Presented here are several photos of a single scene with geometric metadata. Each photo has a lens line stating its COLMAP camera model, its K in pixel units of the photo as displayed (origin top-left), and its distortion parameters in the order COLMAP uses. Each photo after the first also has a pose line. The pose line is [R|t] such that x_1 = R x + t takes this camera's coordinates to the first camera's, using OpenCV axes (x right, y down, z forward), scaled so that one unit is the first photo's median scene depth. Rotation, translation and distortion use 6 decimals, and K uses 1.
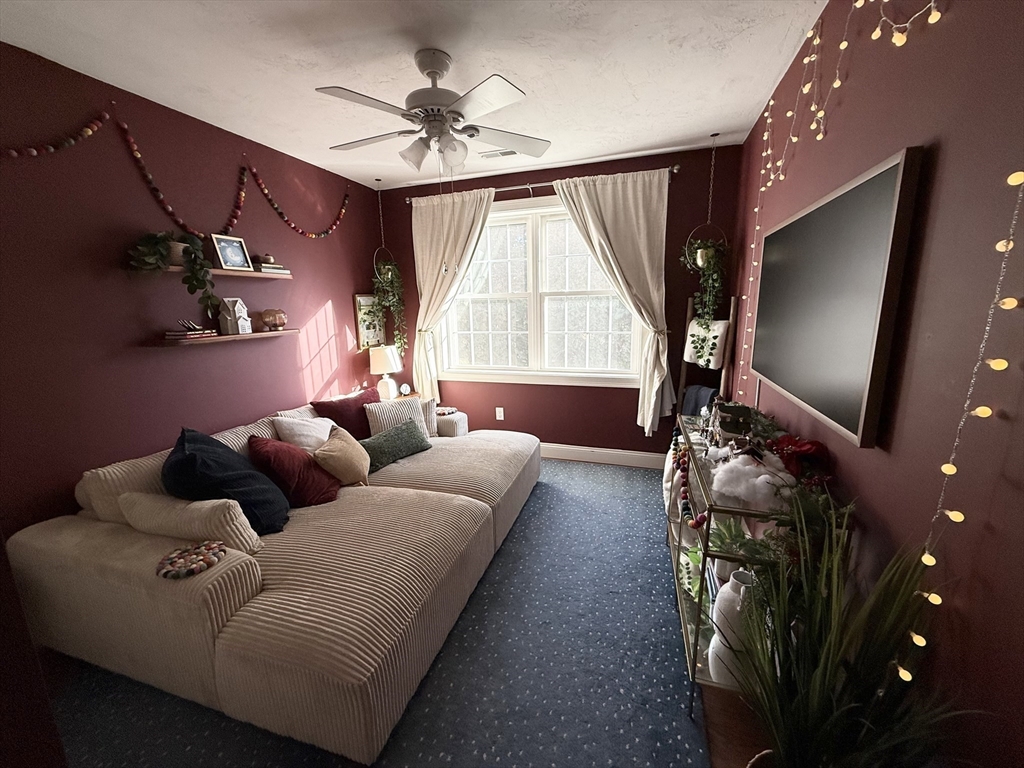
lens RADIAL K [[407.4, 0, 510.9], [0, 407.4, 387.7], [0, 0, 1]] dist [-0.003741, 0.000307]
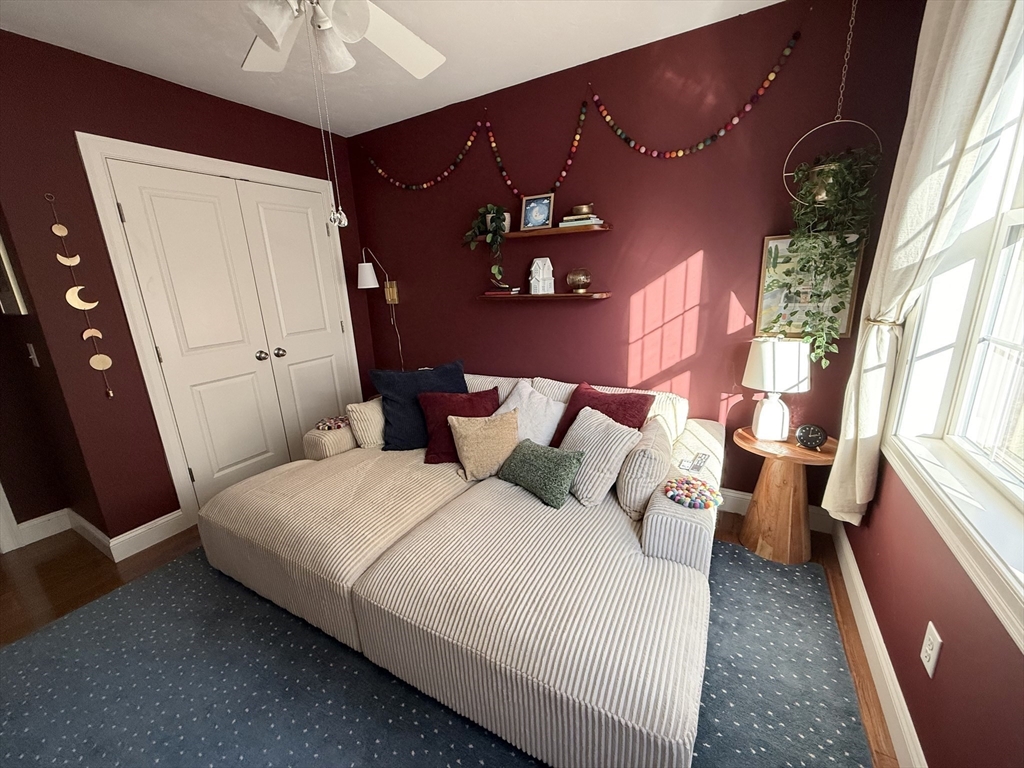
lens RADIAL K [[407.4, 0, 510.1], [0, 407.4, 378.0], [0, 0, 1]] dist [-0.003741, 0.000307]
pose [[-0.203517, 0.276145, -0.939321, 0.282457], [-0.153464, 0.938544, 0.309167, -0.182224], [0.966969, 0.207072, -0.148632, 0.863647]]
